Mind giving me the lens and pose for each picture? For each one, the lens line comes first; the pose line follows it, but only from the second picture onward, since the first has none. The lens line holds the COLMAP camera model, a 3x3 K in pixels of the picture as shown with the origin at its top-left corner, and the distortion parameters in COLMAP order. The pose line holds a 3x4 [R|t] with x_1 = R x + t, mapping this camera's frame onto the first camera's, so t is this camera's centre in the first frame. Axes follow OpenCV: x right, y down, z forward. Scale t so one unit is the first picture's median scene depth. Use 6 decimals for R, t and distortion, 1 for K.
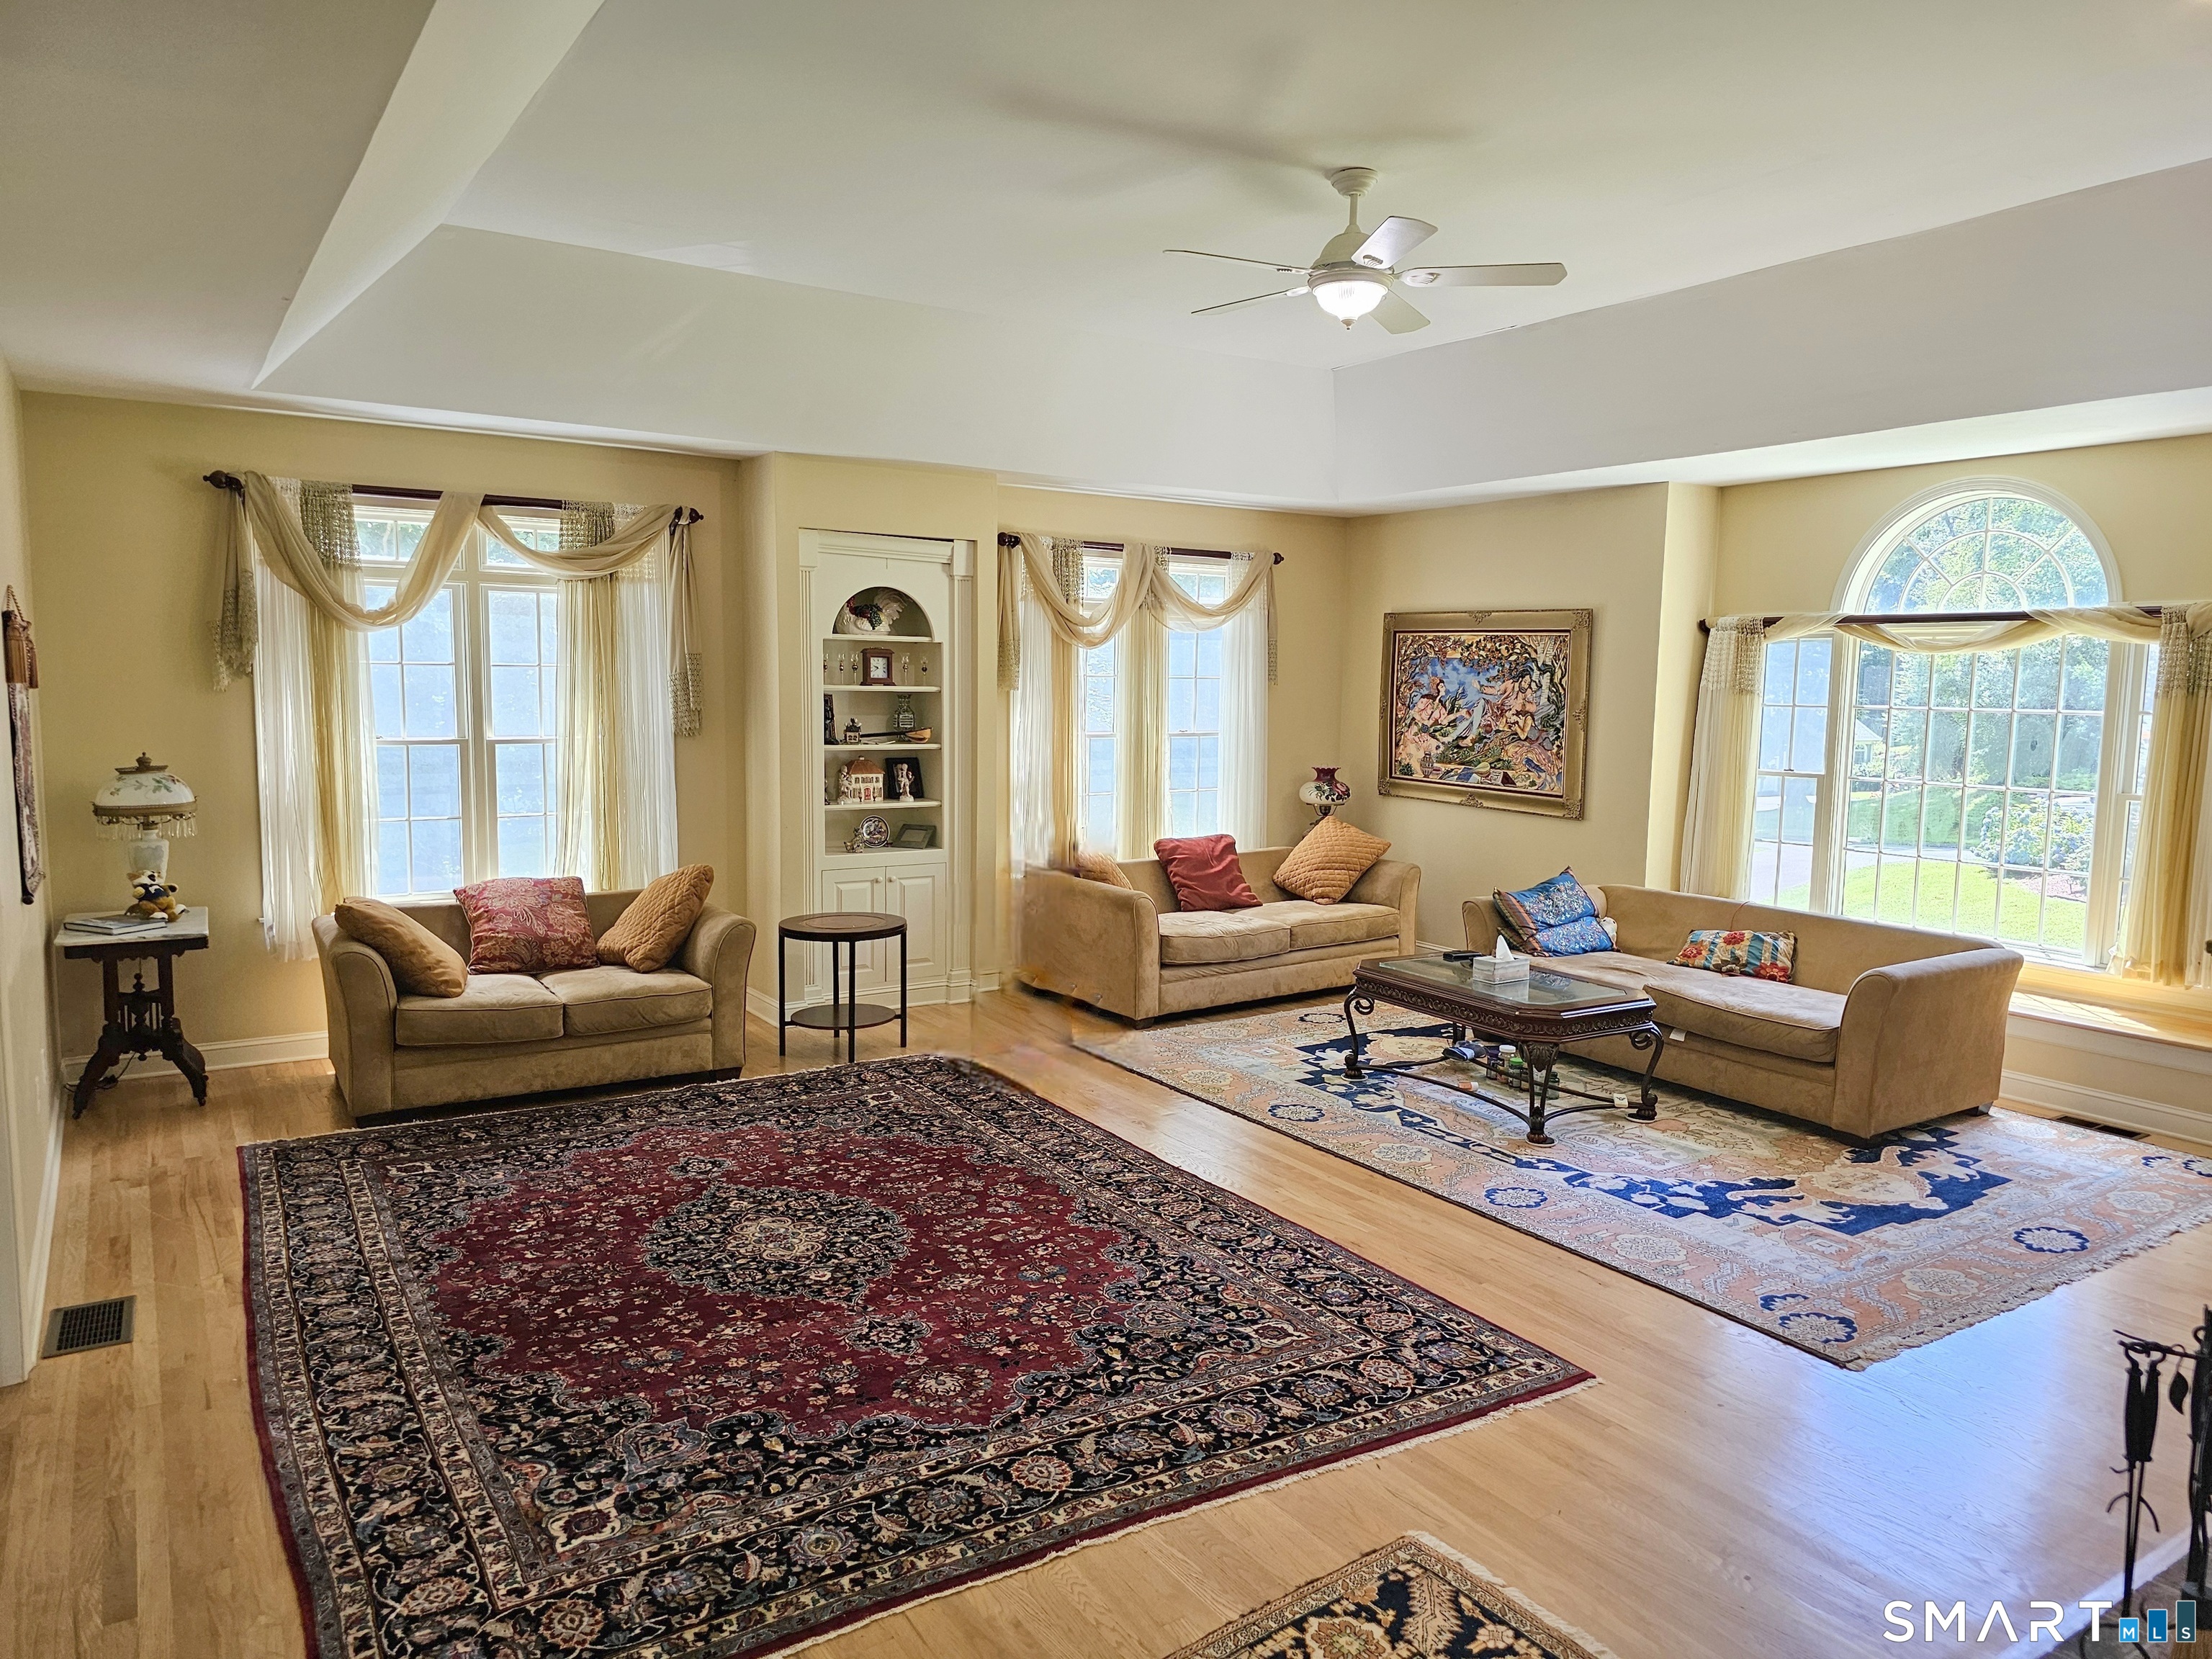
lens RADIAL K [[1523.3, 0, 1106.0], [0, 1523.3, 829.5], [0, 0, 1]] dist [0.031163, 0.000185]
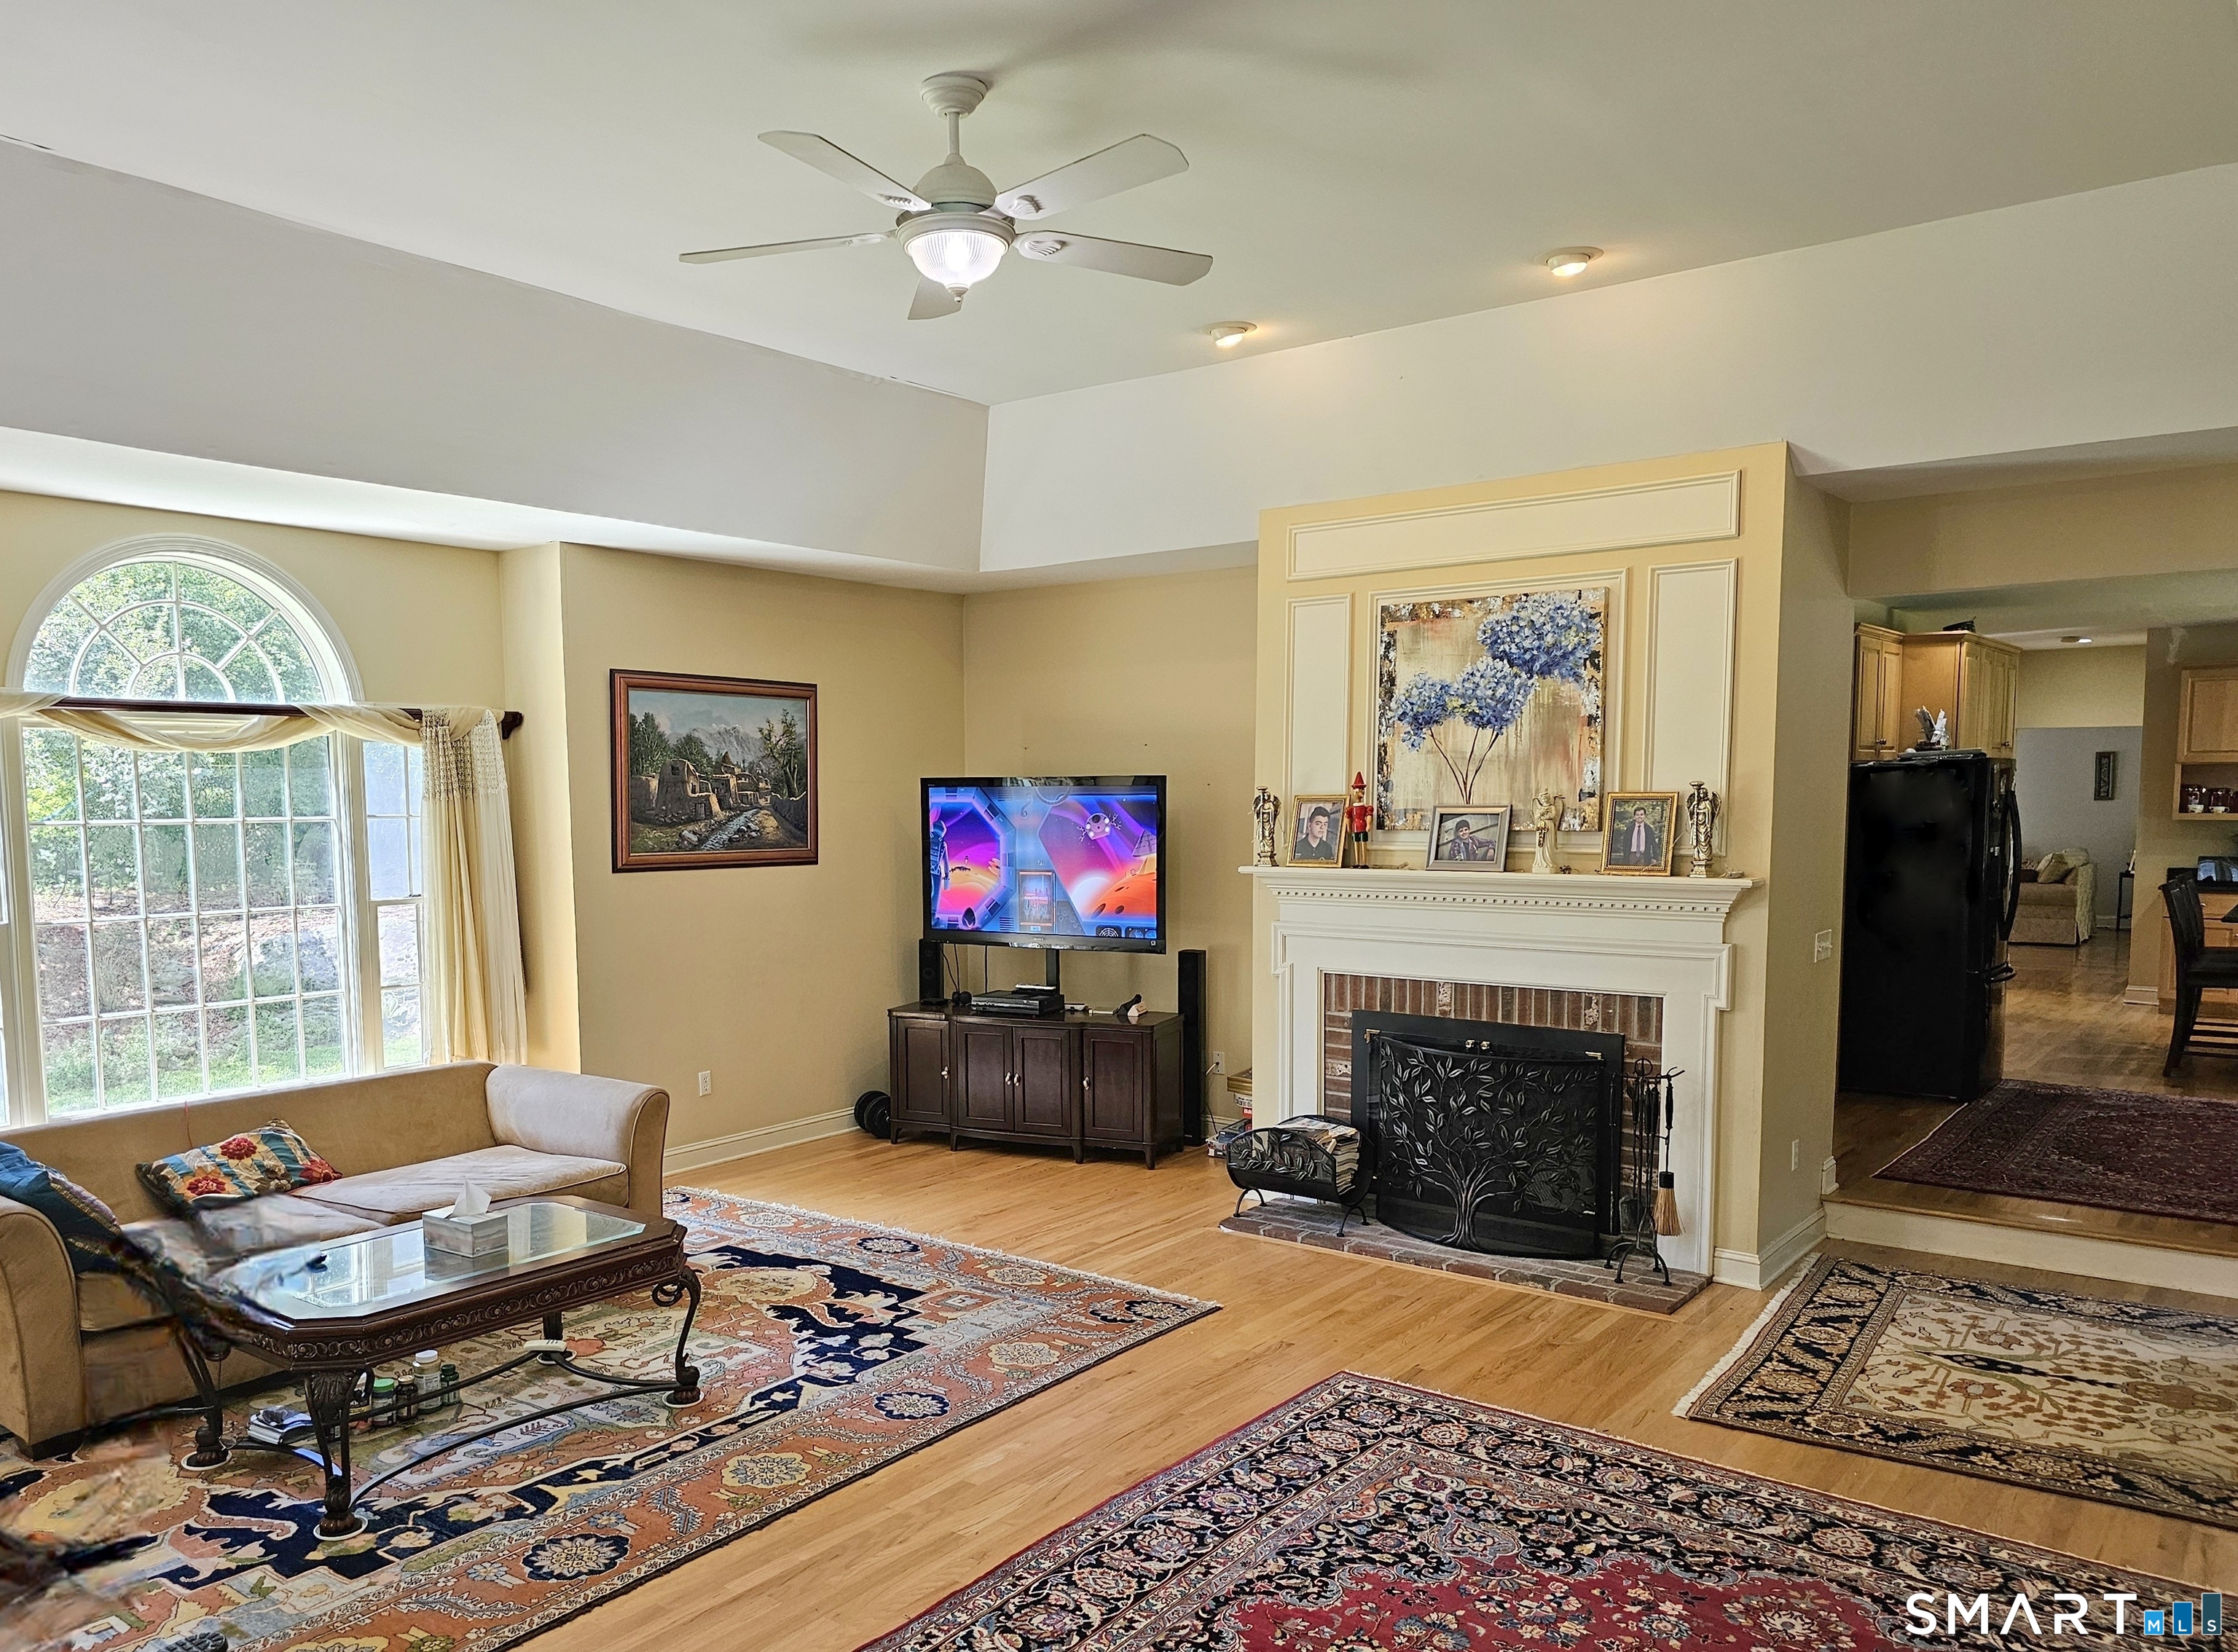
lens RADIAL K [[1582.2, 0, 1117.6], [0, 1582.2, 921.2], [0, 0, 1]] dist [0.022249, -0.002515]
pose [[-0.323128, -0.095251, 0.941549, -0.542963], [0.102032, 0.985616, 0.134725, -0.121627], [-0.940839, 0.139601, -0.308762, 1.095729]]
